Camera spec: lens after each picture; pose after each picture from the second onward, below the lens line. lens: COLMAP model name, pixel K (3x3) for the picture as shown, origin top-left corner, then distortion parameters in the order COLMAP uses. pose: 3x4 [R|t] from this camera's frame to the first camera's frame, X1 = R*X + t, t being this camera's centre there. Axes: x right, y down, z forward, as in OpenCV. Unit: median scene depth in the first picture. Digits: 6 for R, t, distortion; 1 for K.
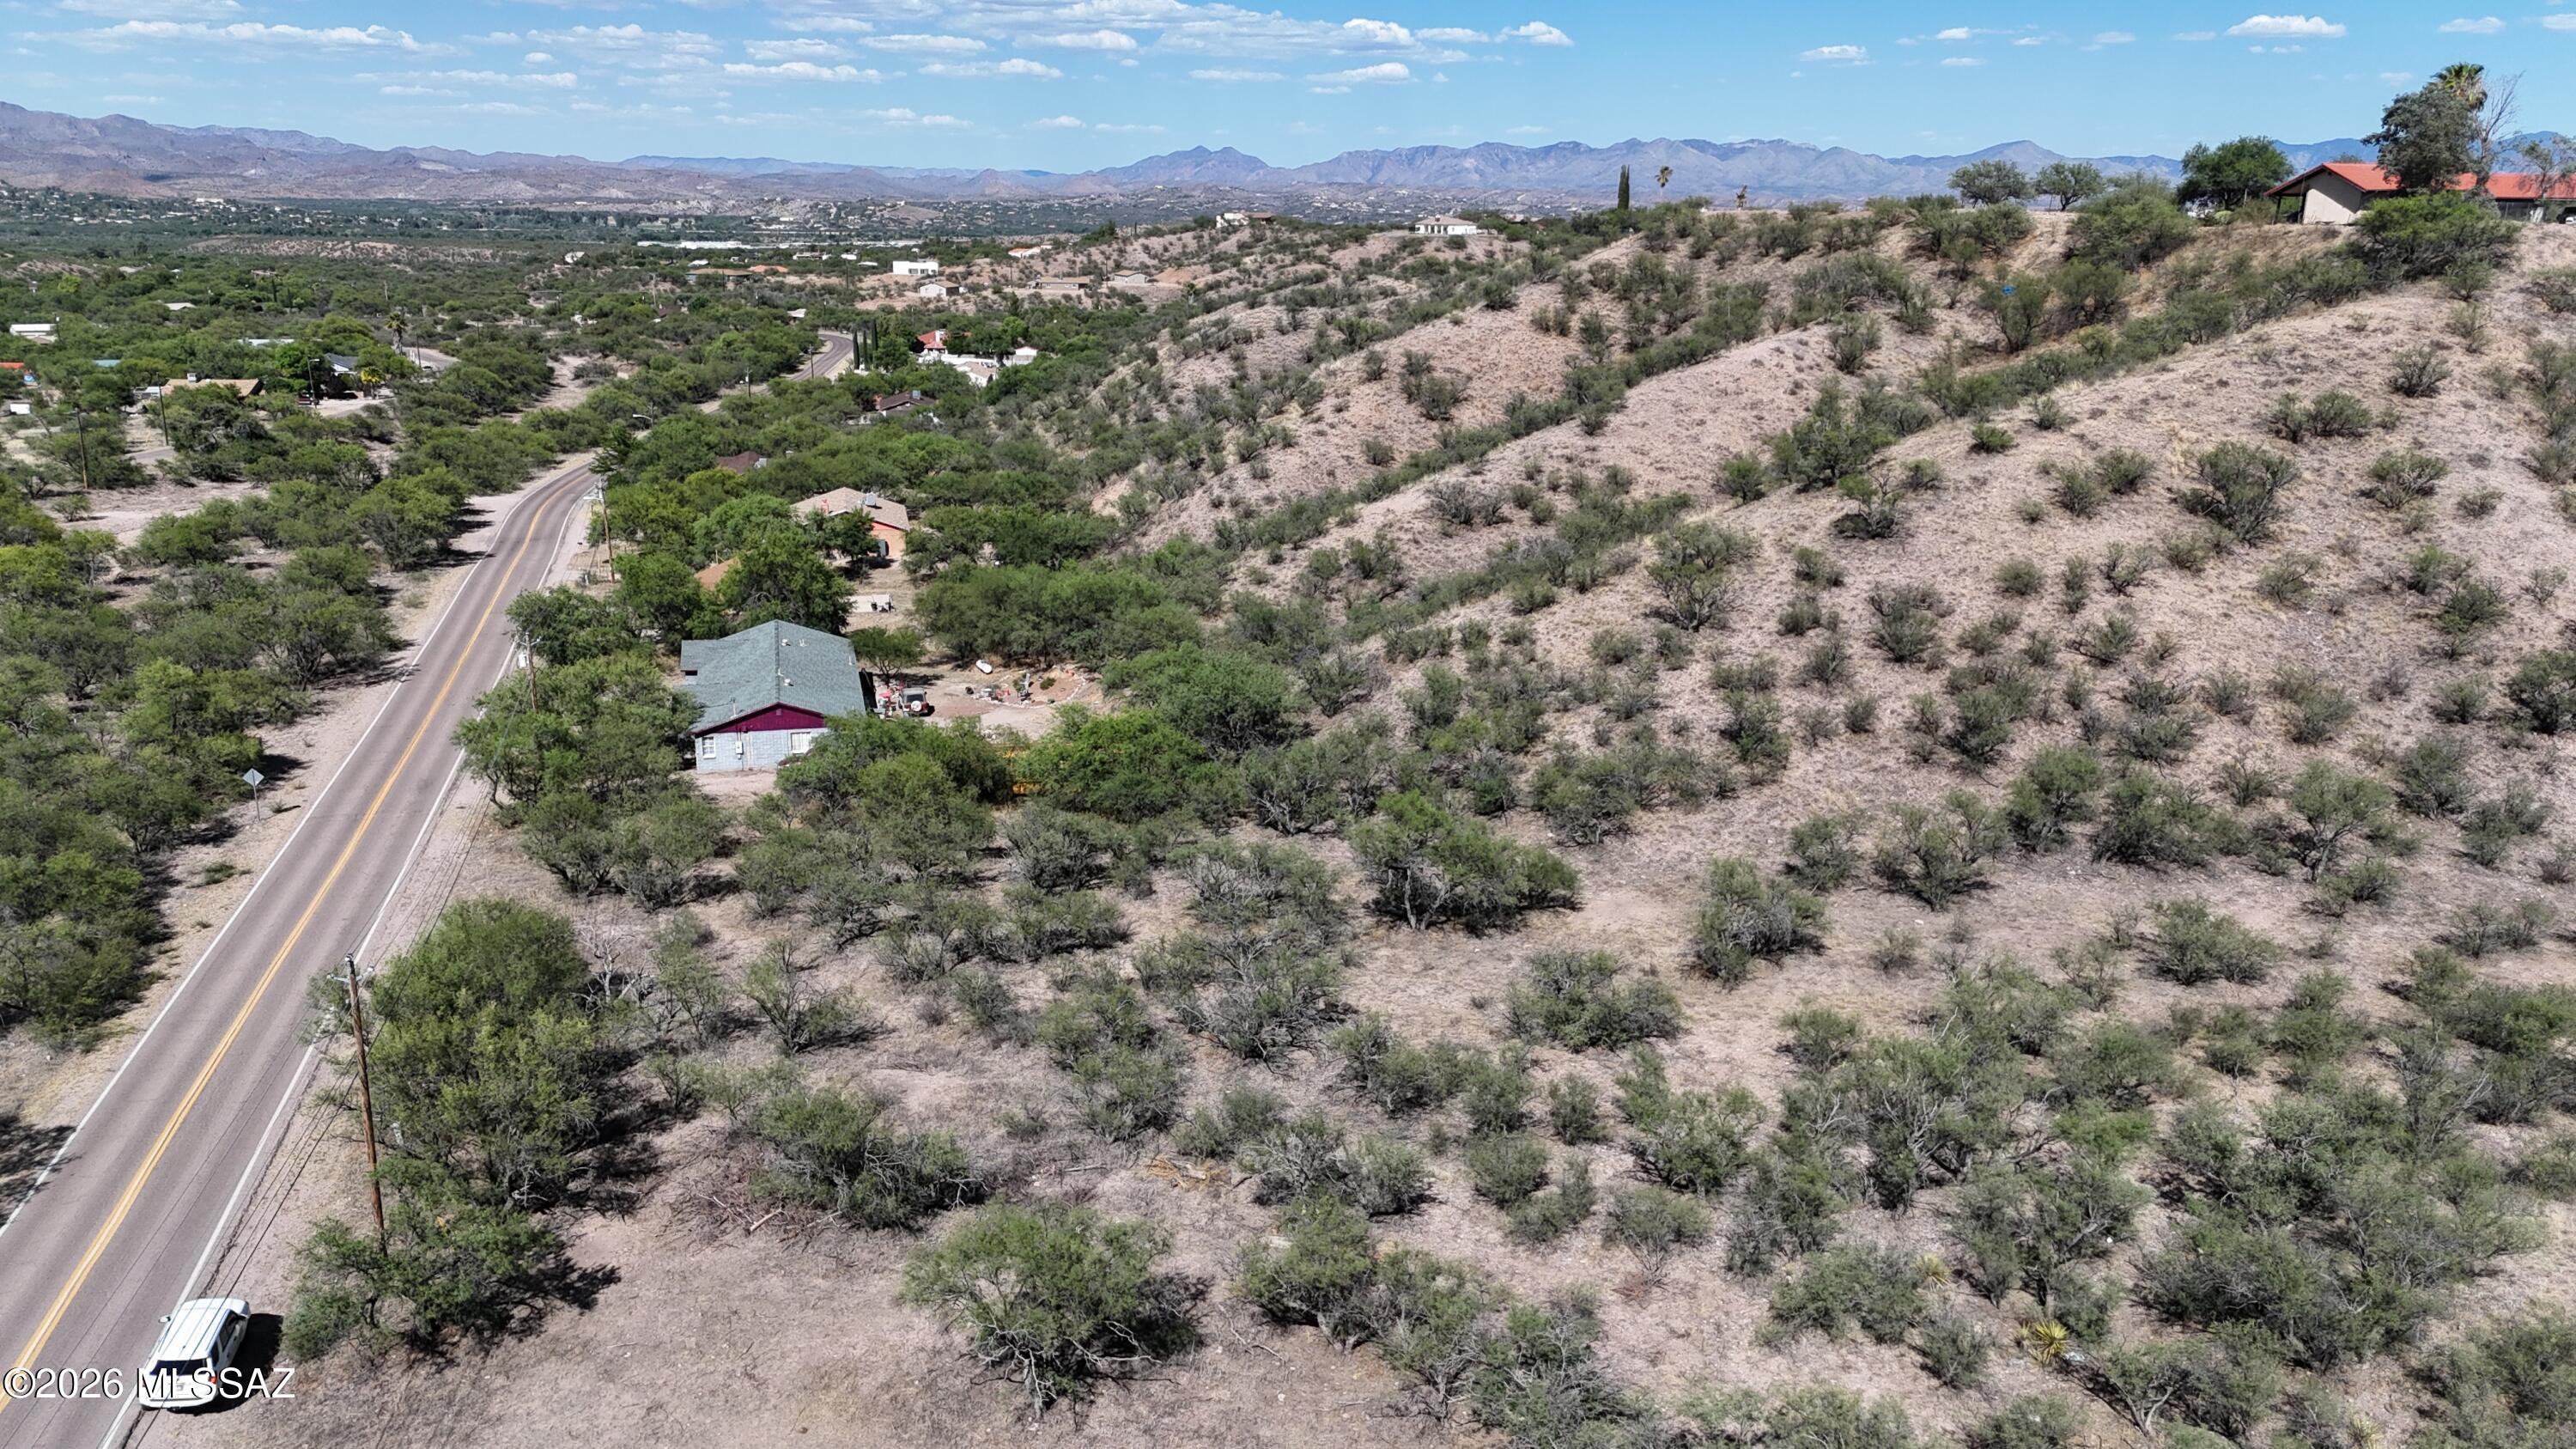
lens RADIAL K [[1897.7, 0, 1288.0], [0, 1897.7, 724.5], [0, 0, 1]] dist [0.035420, -0.048368]
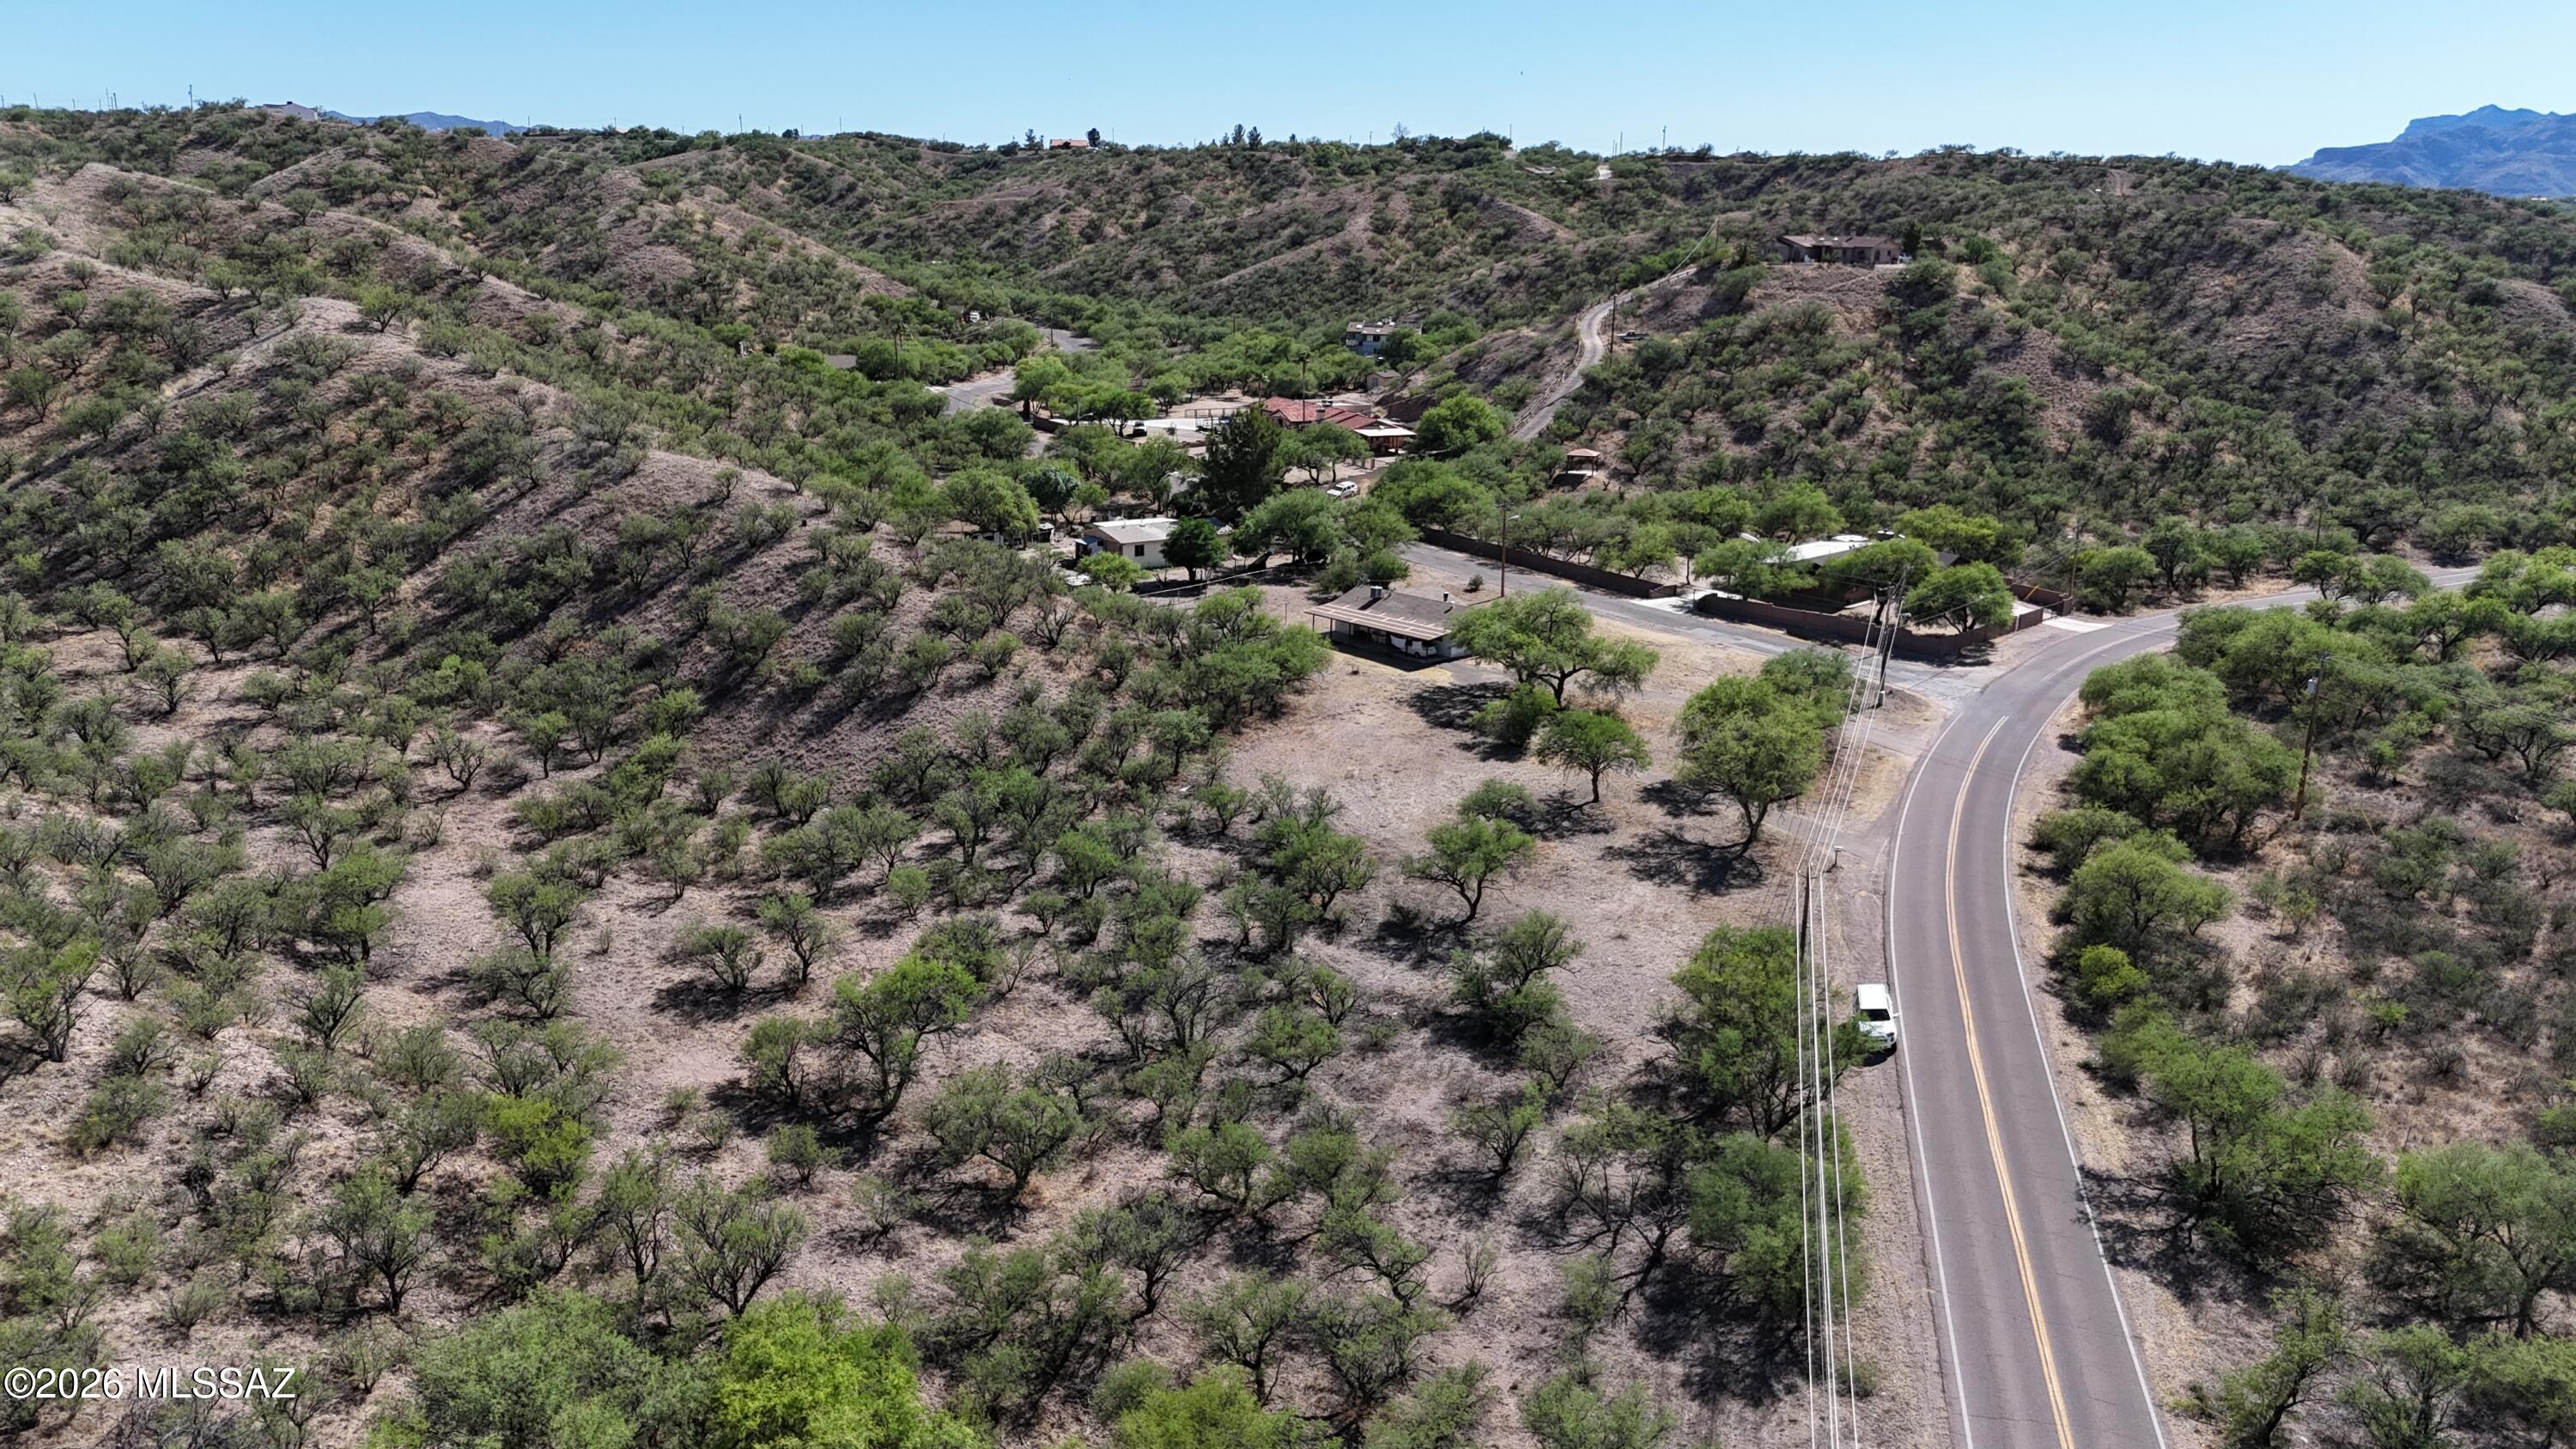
lens RADIAL K [[1867.9, 0, 1272.4], [0, 1867.9, 736.0], [0, 0, 1]] dist [0.054106, -0.054961]
pose [[-0.858872, -0.155826, 0.487910, -0.065083], [0.111558, 0.872814, 0.475132, -0.058945], [-0.499893, 0.462508, -0.732252, 0.179942]]
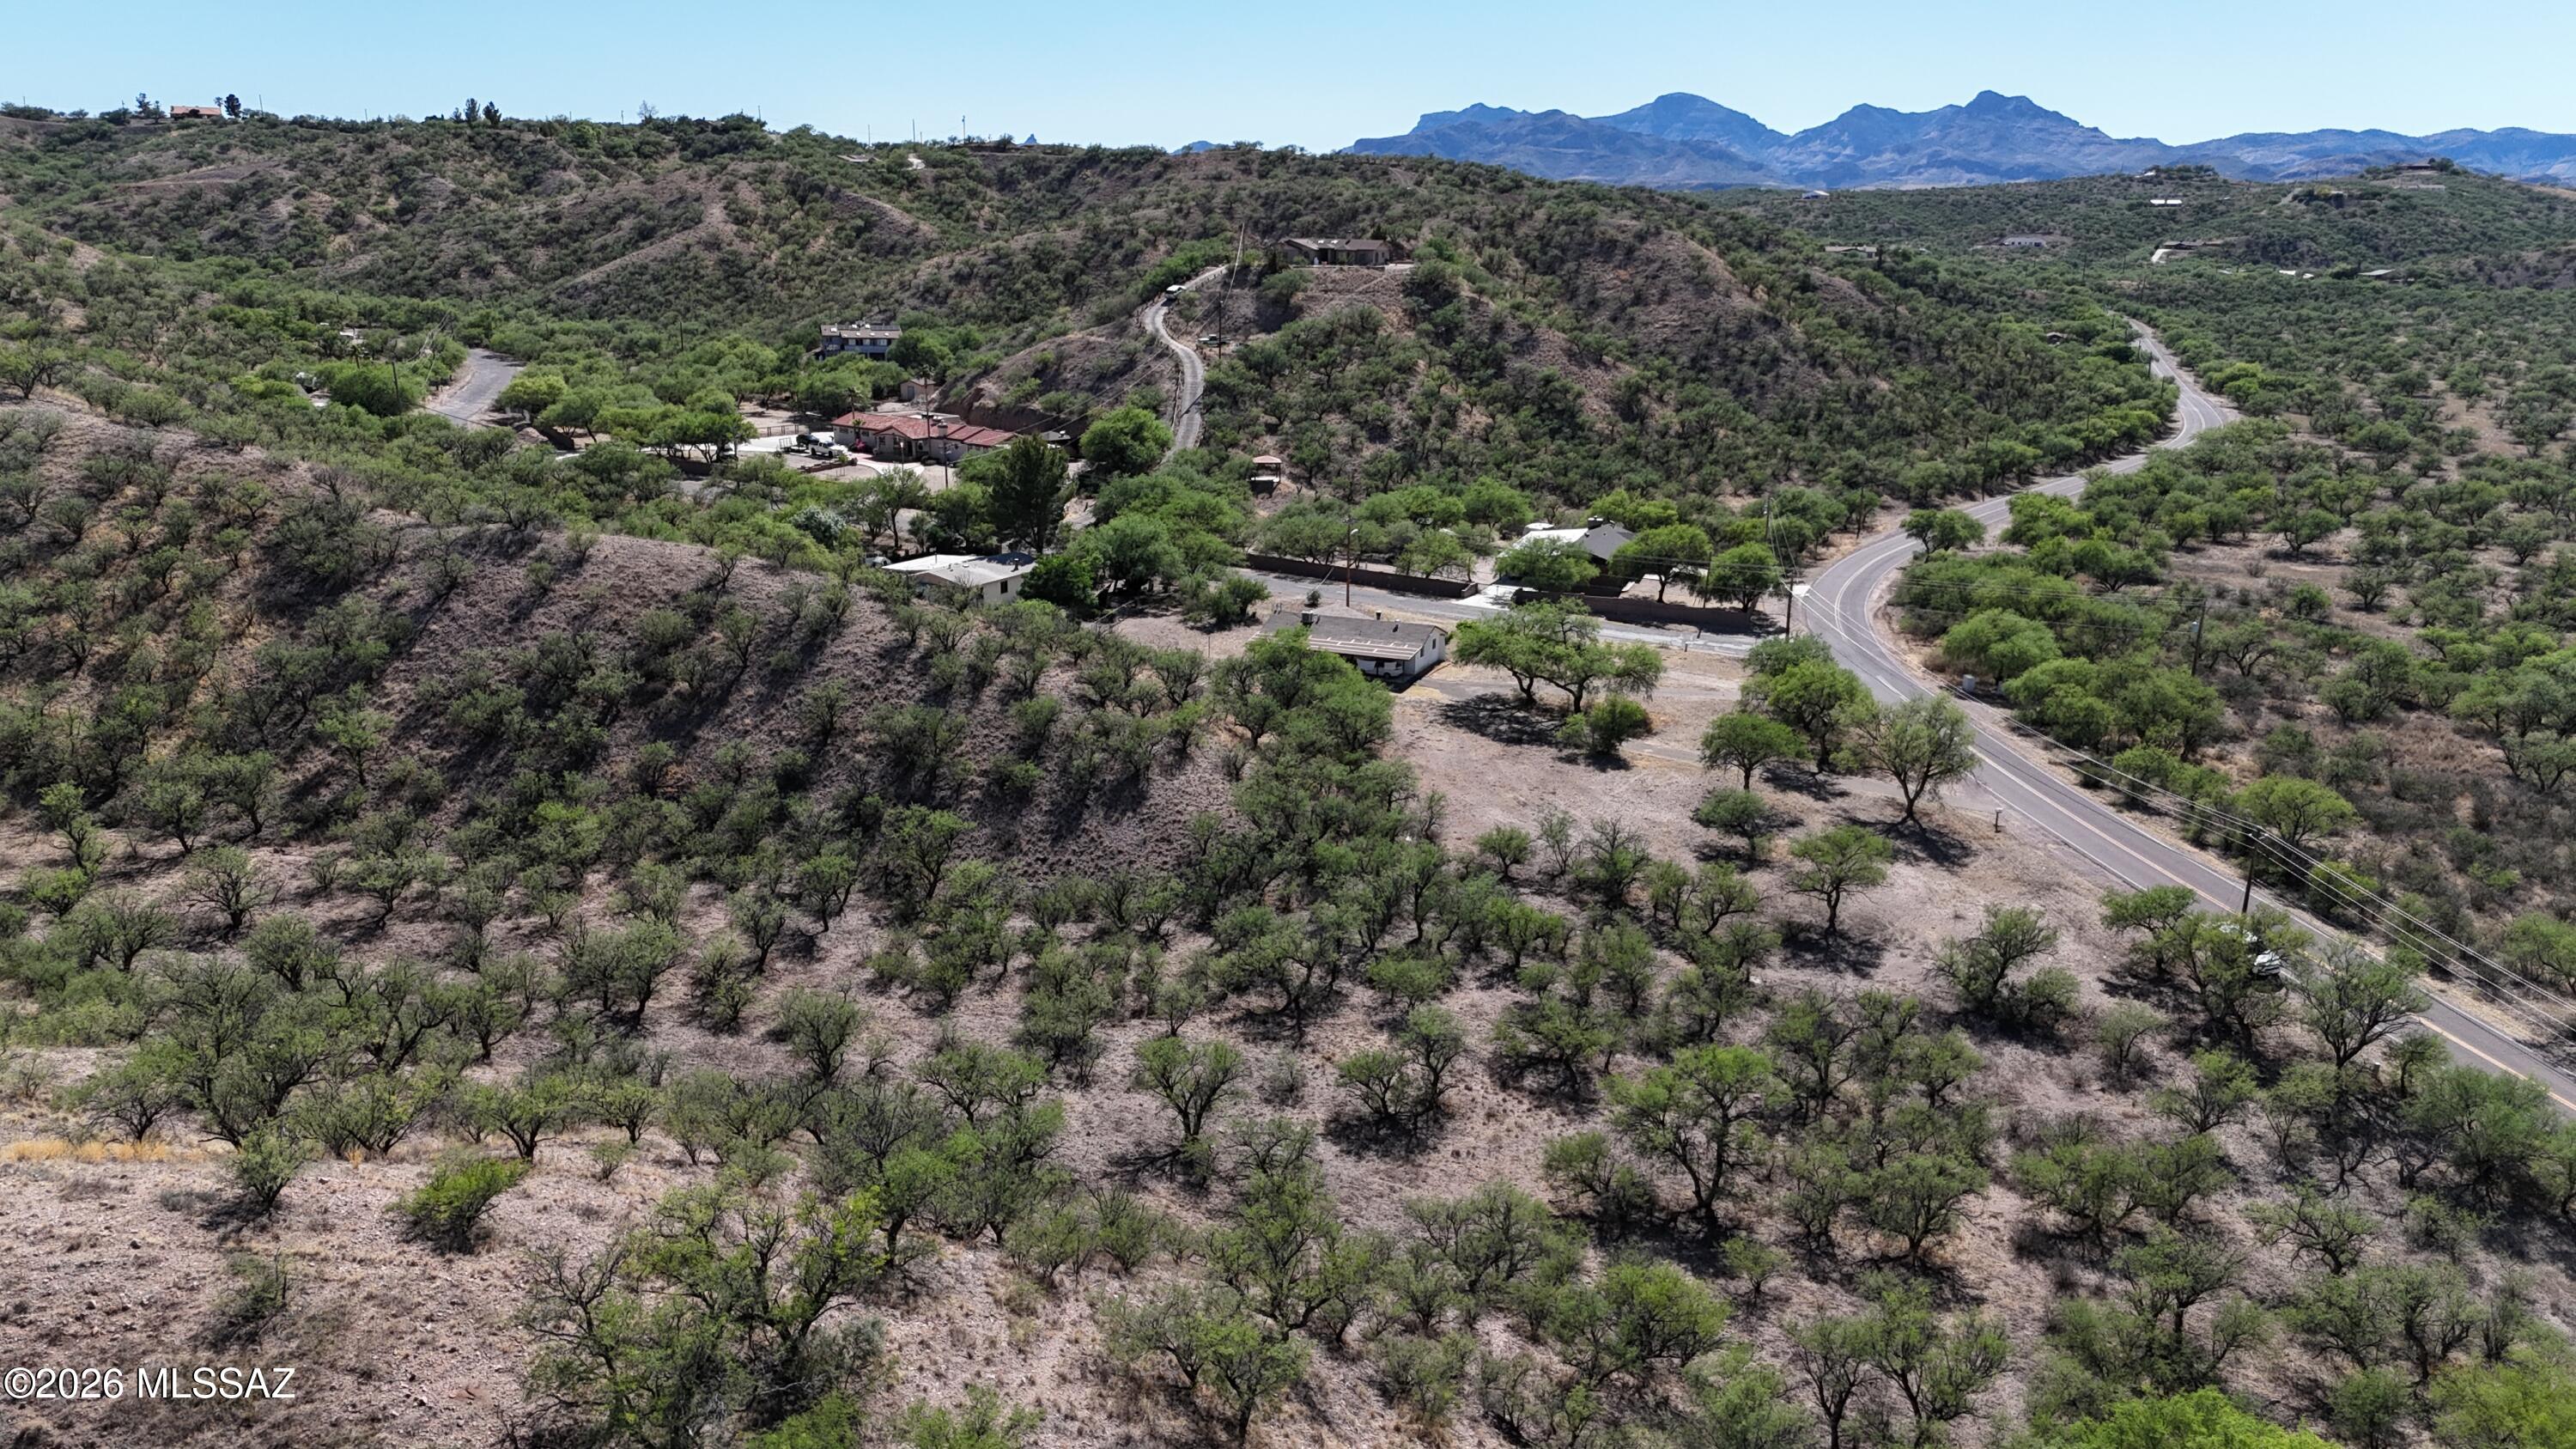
lens RADIAL K [[1867.9, 0, 1272.4], [0, 1867.9, 736.0], [0, 0, 1]] dist [0.054106, -0.054961]
pose [[-0.995516, -0.046320, 0.082482, 0.025563], [0.002195, 0.860372, 0.509662, -0.068789], [-0.094572, 0.507558, -0.856412, 0.202649]]
